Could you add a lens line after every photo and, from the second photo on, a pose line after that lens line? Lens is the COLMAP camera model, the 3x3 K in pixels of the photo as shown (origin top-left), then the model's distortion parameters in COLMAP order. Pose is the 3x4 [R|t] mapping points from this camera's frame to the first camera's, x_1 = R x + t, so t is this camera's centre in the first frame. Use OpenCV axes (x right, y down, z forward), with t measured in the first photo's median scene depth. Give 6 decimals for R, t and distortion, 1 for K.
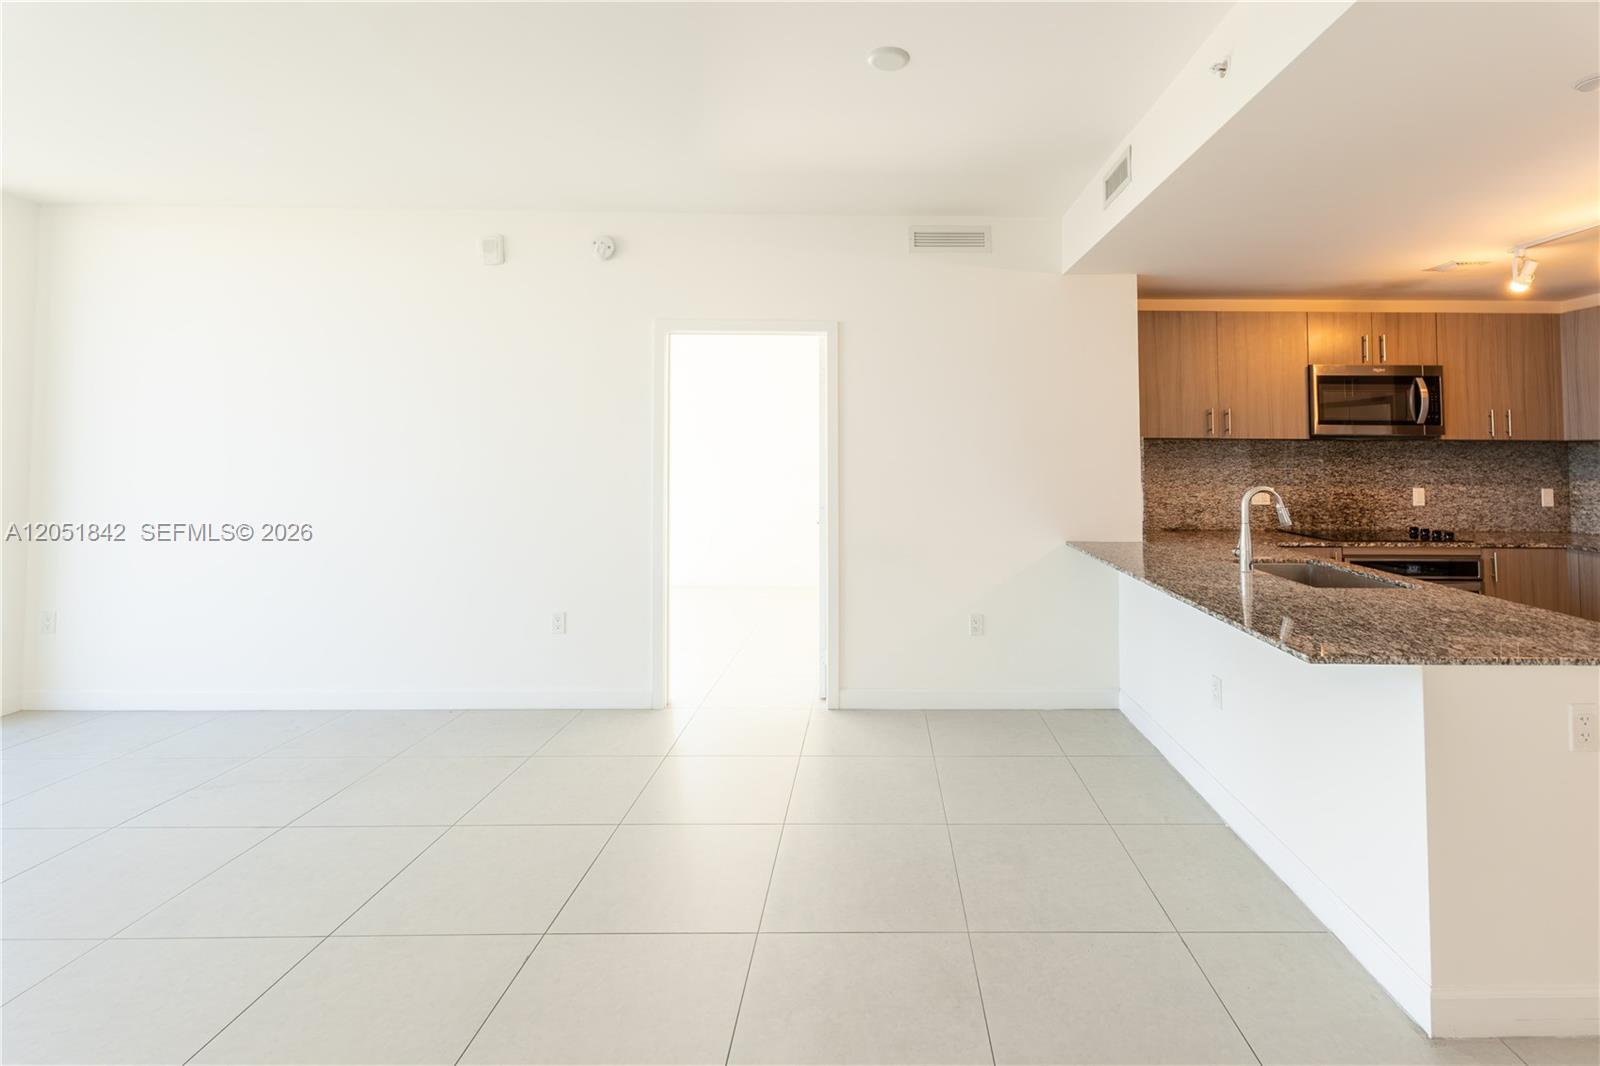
lens RADIAL K [[728.7, 0, 866.6], [0, 728.7, 421.1], [0, 0, 1]] dist [-0.004183, 0.003181]
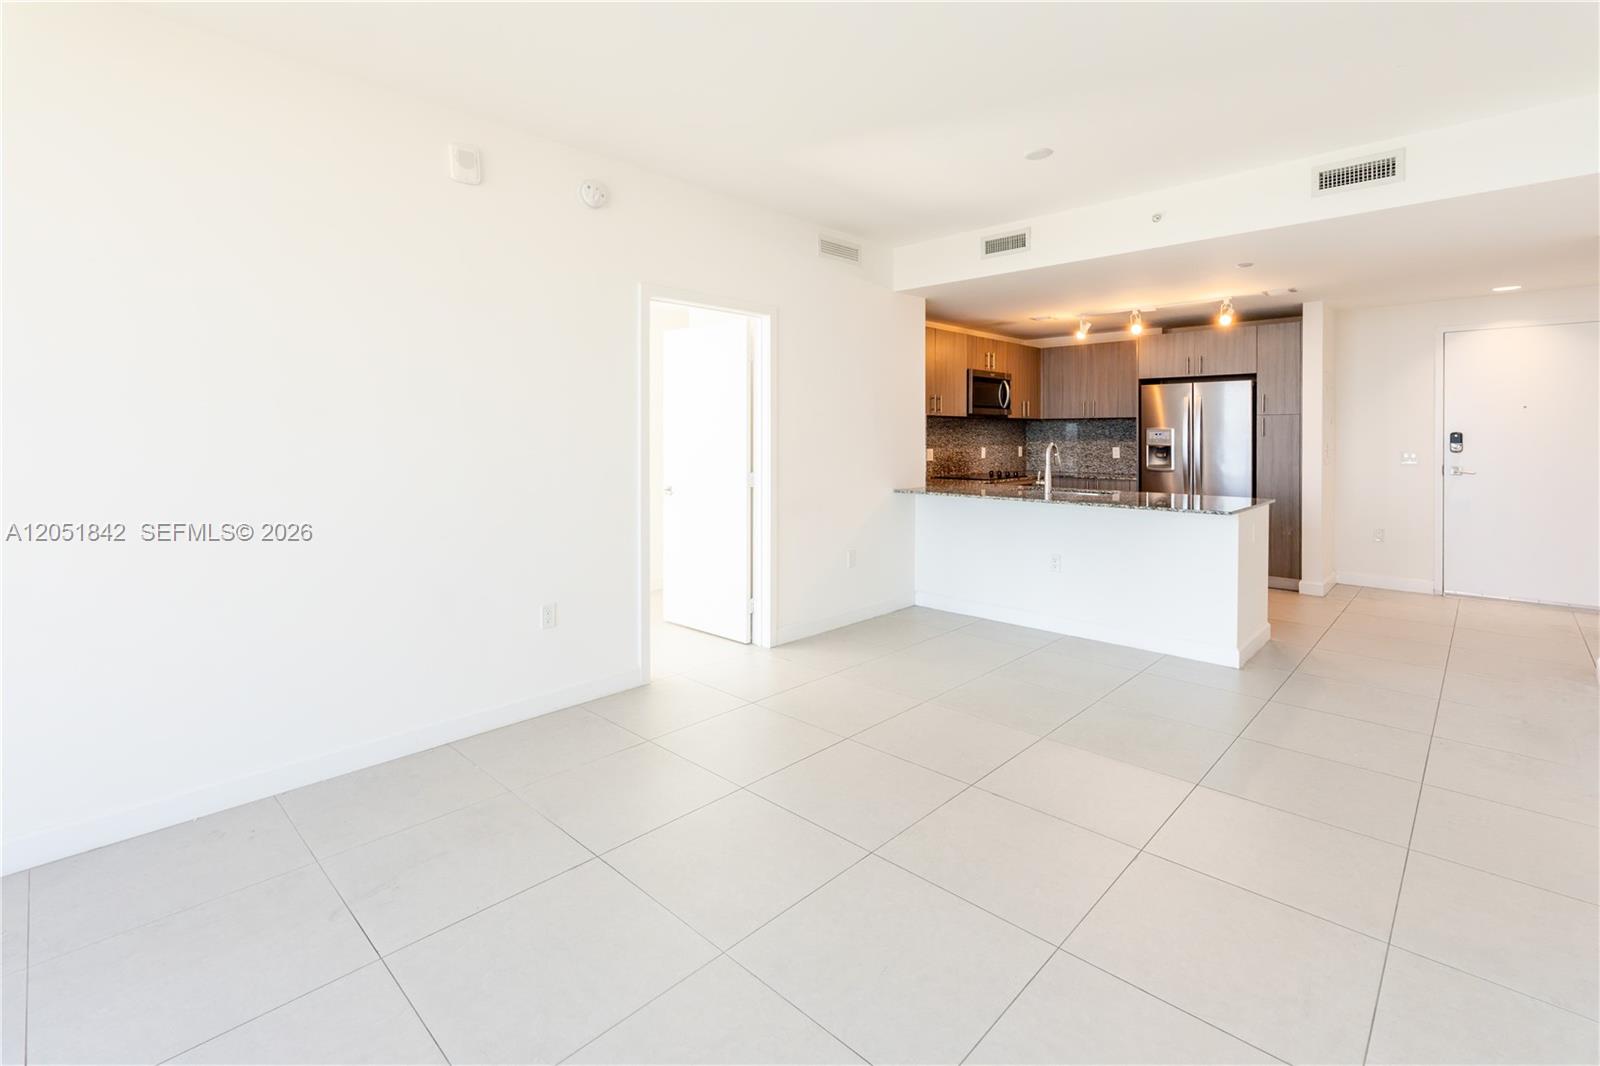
lens RADIAL K [[728.7, 0, 804.0], [0, 728.7, 445.4], [0, 0, 1]] dist [-0.004183, 0.003181]
pose [[0.689269, -0.017075, 0.724304, -0.769098], [-0.027578, 0.998379, 0.049781, 0.016841], [-0.723980, -0.054287, 0.687681, 0.167626]]
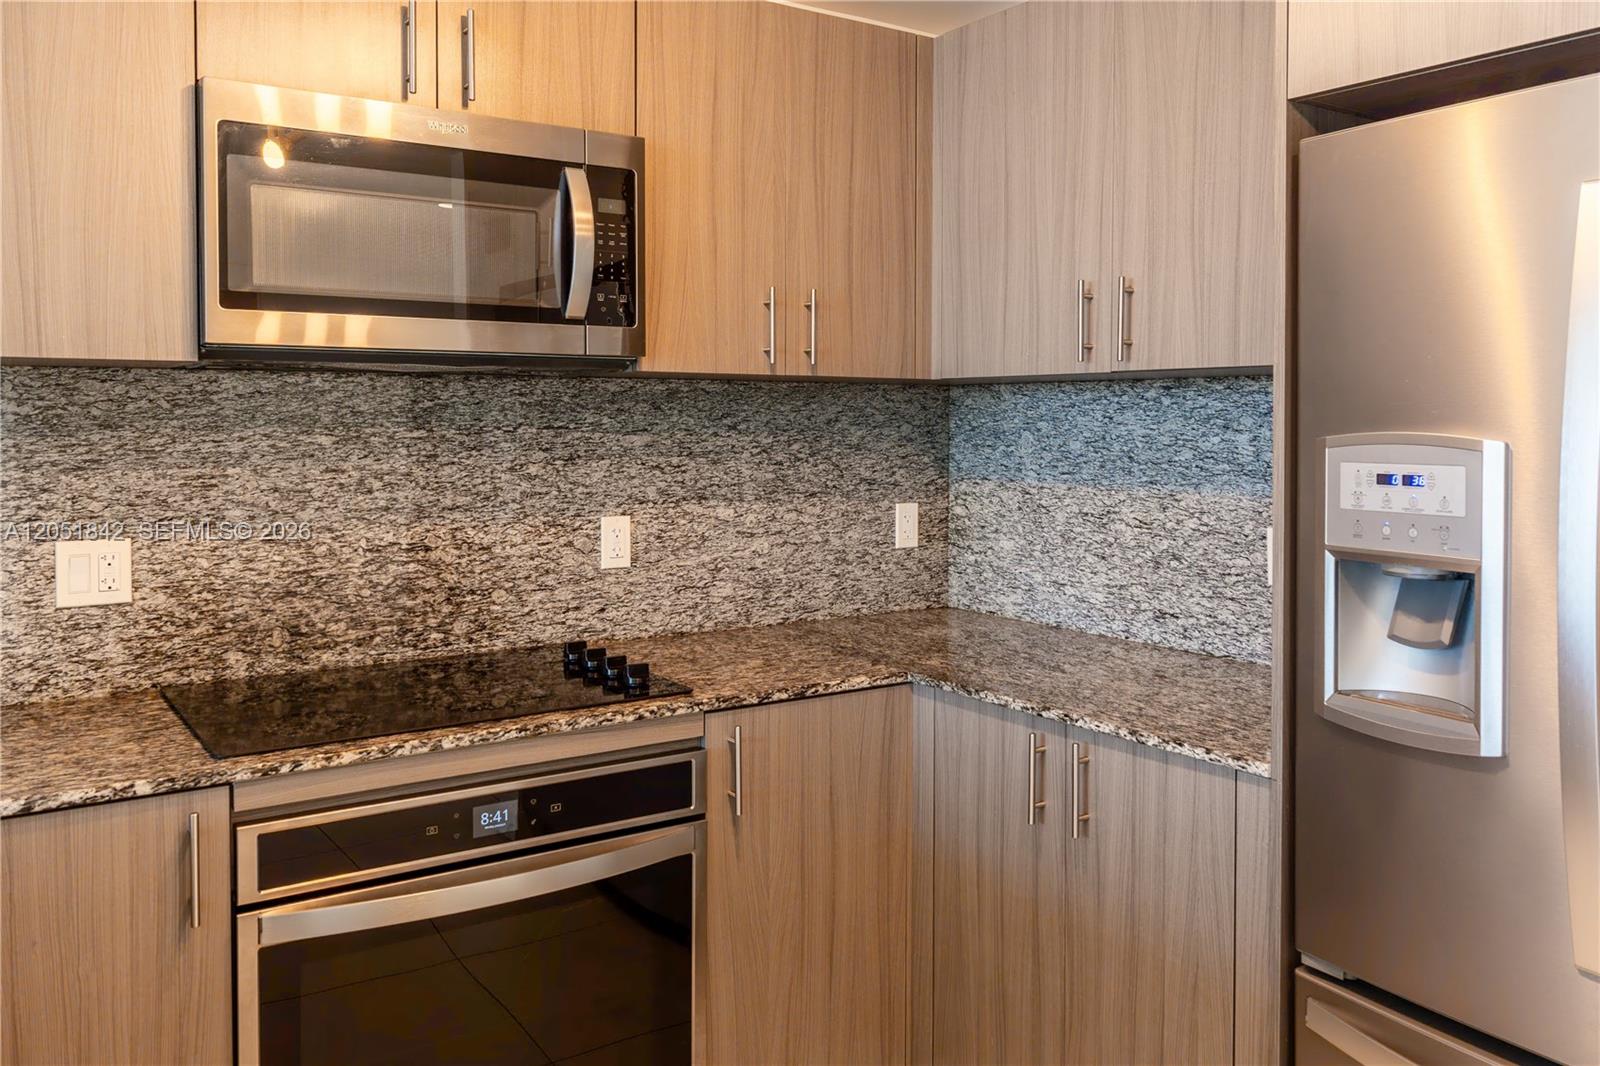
lens RADIAL K [[1294.0, 0, 819.7], [0, 1294.0, 448.5], [0, 0, 1]] dist [-0.000130, 0.013365]
pose [[0.818814, -0.017649, 0.573788, 0.517877], [-0.022391, 0.997785, 0.062645, 0.020237], [-0.573622, -0.064142, 0.816605, 0.474544]]
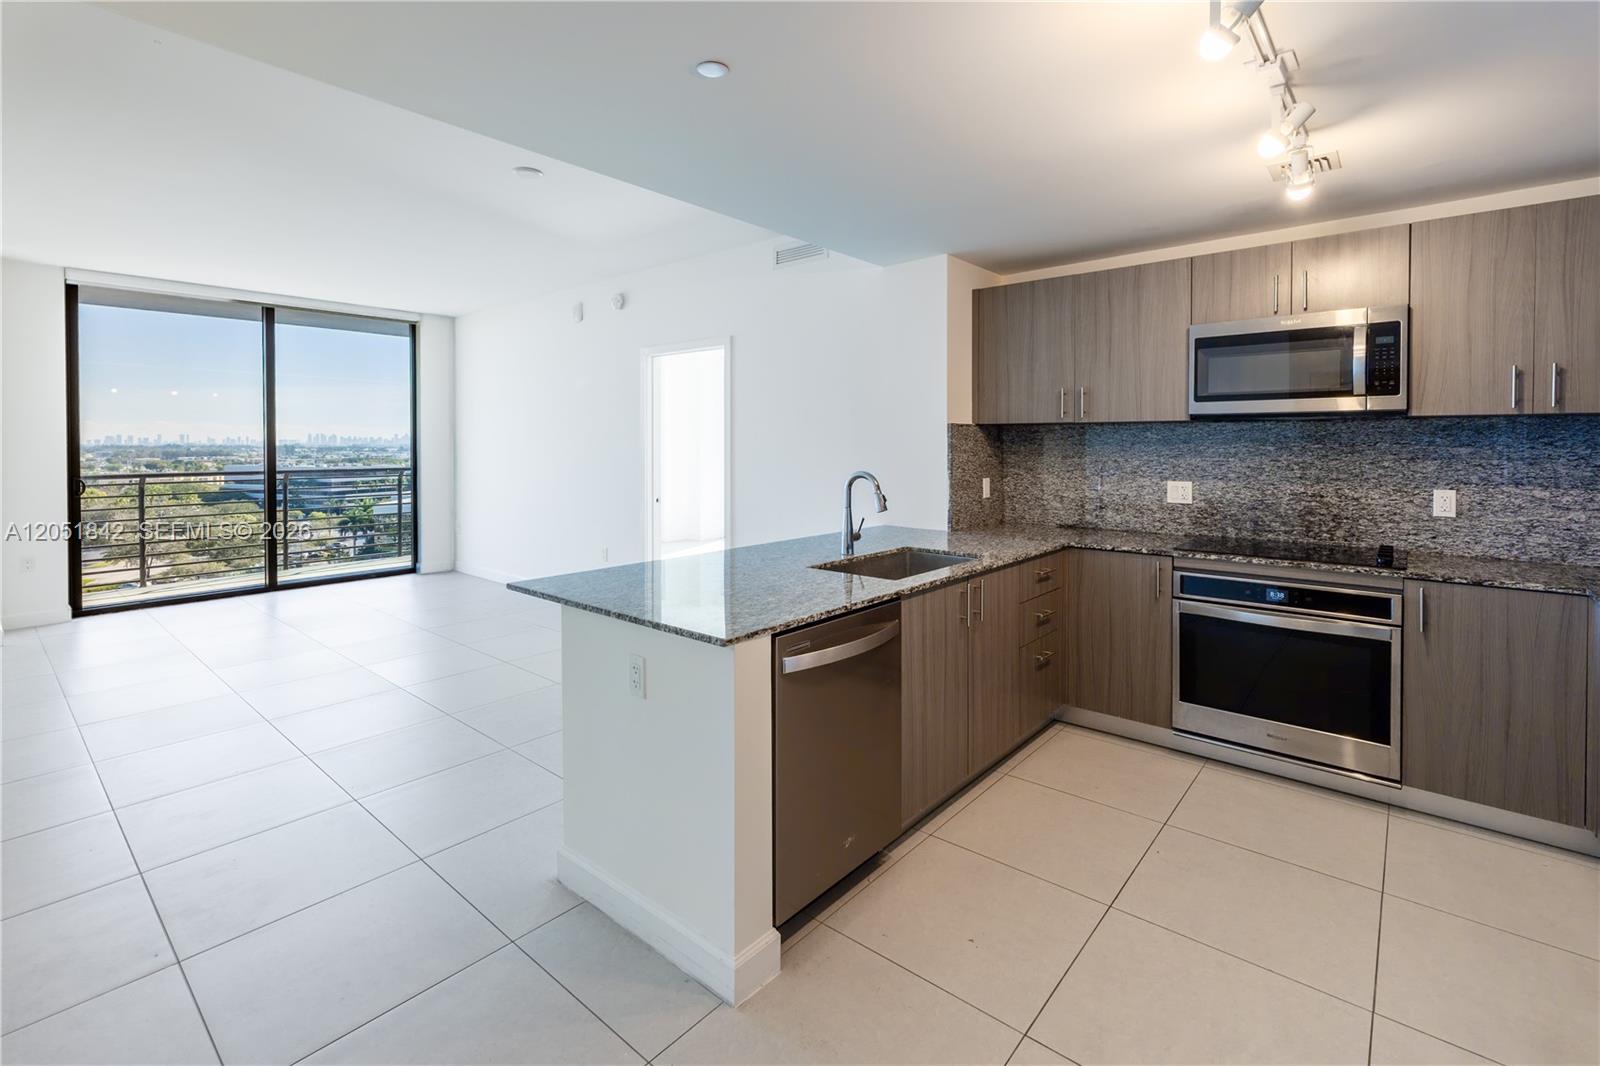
lens RADIAL K [[728.7, 0, 782.0], [0, 728.7, 451.9], [0, 0, 1]] dist [-0.004183, 0.003181]
pose [[0.758462, 0.003820, -0.651706, 0.780704], [0.033478, 0.998434, 0.044814, 0.007480], [0.650856, -0.055808, 0.757147, 0.112568]]
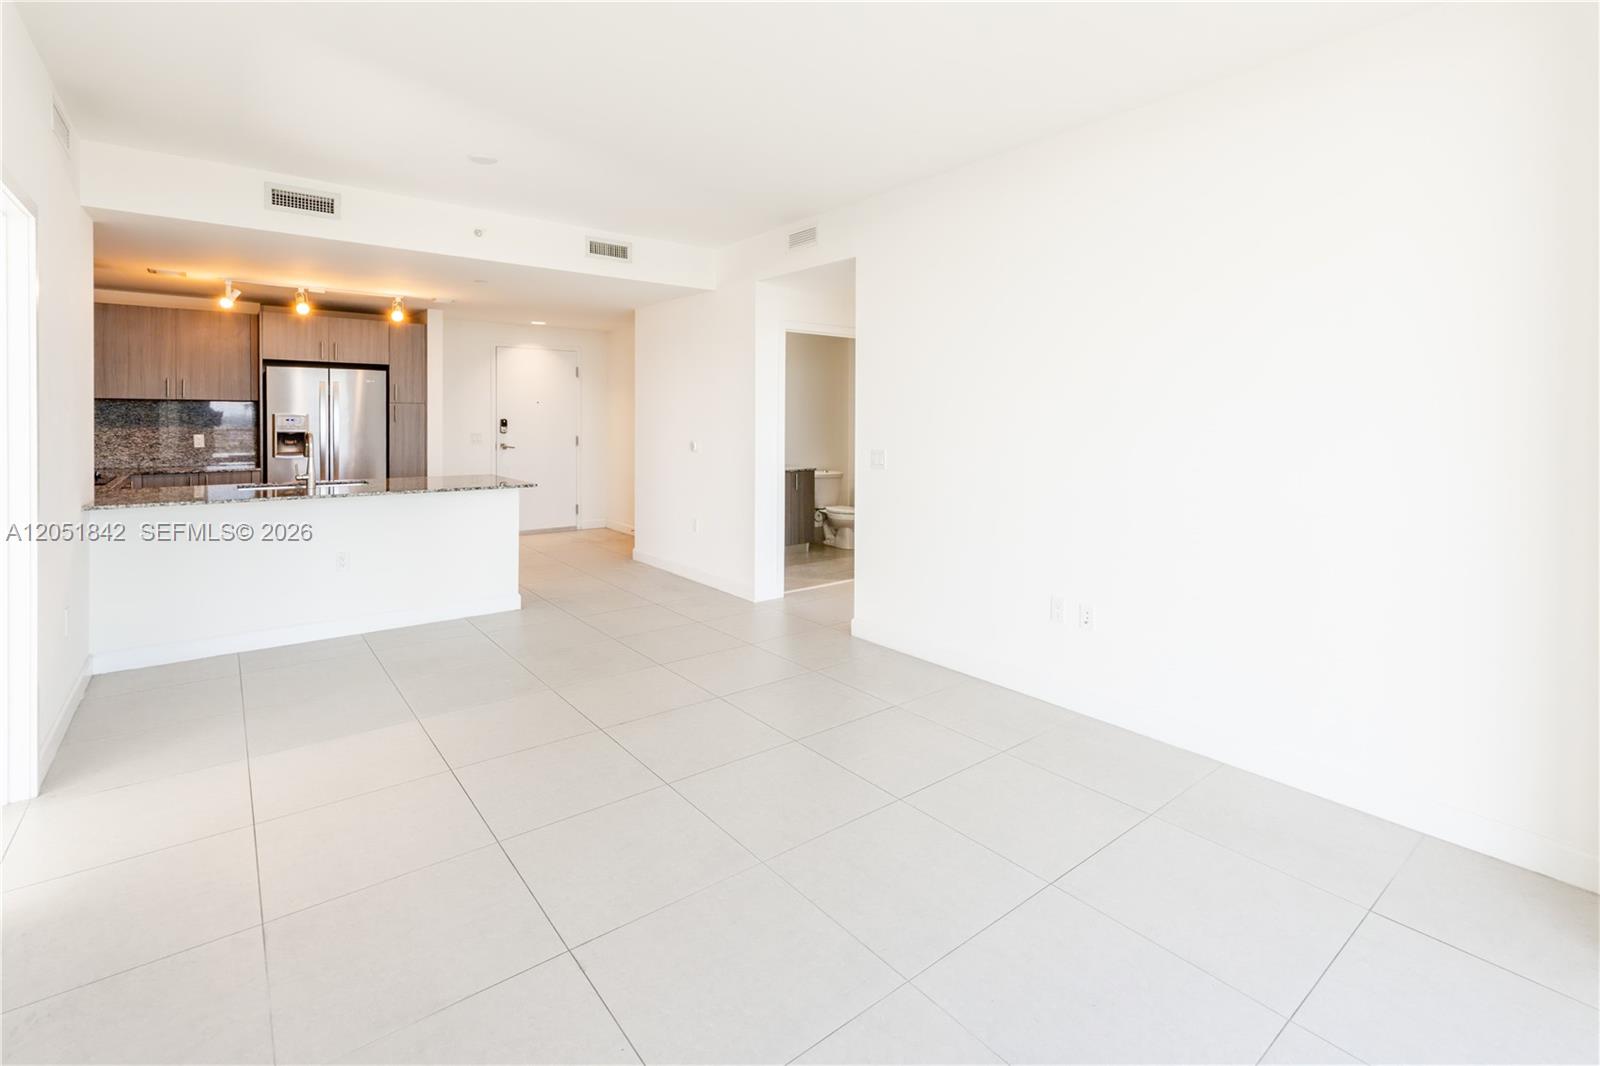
lens RADIAL K [[728.7, 0, 804.4], [0, 728.7, 437.5], [0, 0, 1]] dist [-0.004183, 0.003181]
pose [[-0.629881, -0.031547, 0.776050, -0.911723], [-0.045161, 0.998972, 0.003954, 0.032242], [-0.775377, -0.032557, -0.630659, 0.809526]]
